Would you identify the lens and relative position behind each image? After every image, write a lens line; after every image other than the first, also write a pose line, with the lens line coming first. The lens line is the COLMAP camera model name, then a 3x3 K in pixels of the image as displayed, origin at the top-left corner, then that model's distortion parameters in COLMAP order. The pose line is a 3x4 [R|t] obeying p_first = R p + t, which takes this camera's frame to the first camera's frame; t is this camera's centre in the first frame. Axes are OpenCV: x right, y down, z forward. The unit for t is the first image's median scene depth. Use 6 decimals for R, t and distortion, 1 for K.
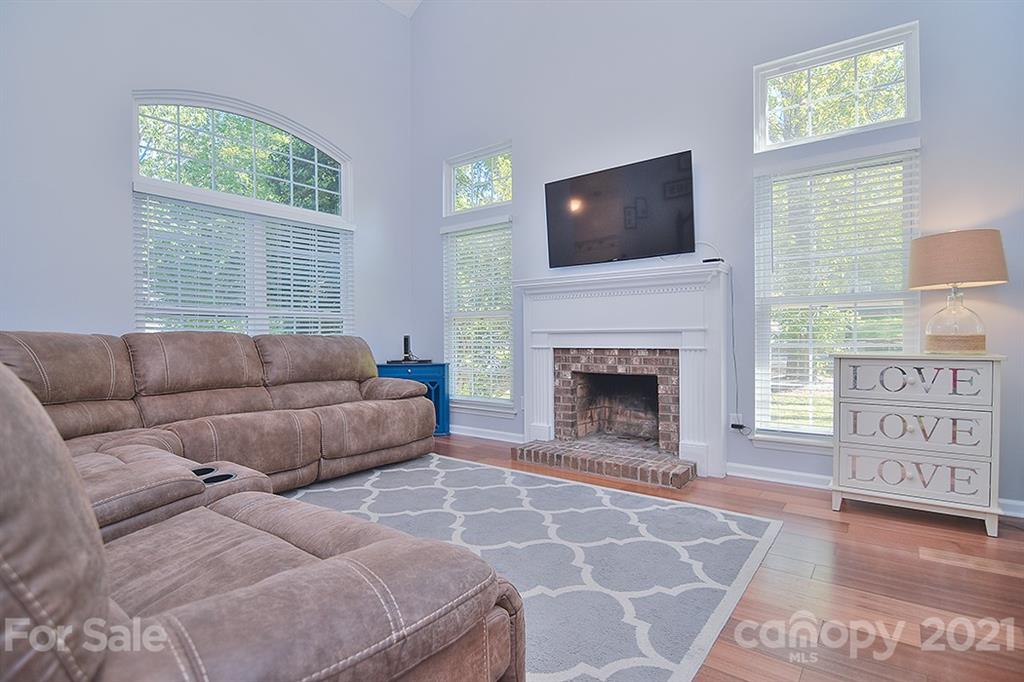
lens RADIAL K [[525.4, 0, 514.1], [0, 525.4, 340.1], [0, 0, 1]] dist [-0.014080, -0.003747]
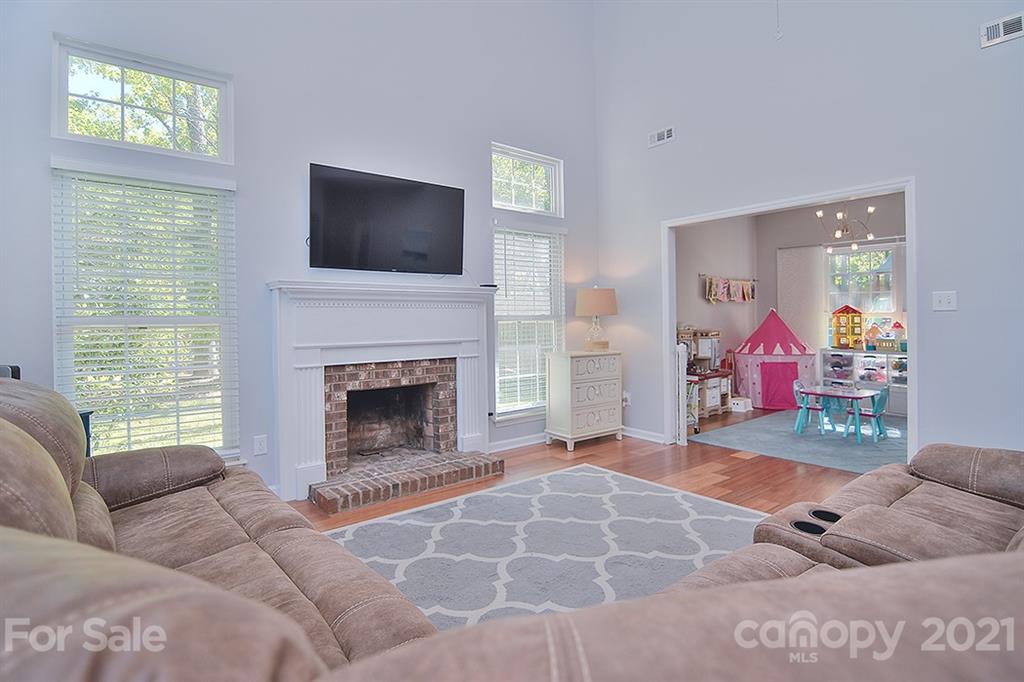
lens RADIAL K [[525.4, 0, 513.9], [0, 525.4, 311.9], [0, 0, 1]] dist [-0.014080, -0.003747]
pose [[0.212334, 0.016068, 0.977065, -0.744494], [0.011624, 0.999753, -0.018967, -0.056454], [-0.977128, 0.015385, 0.212094, 0.597442]]
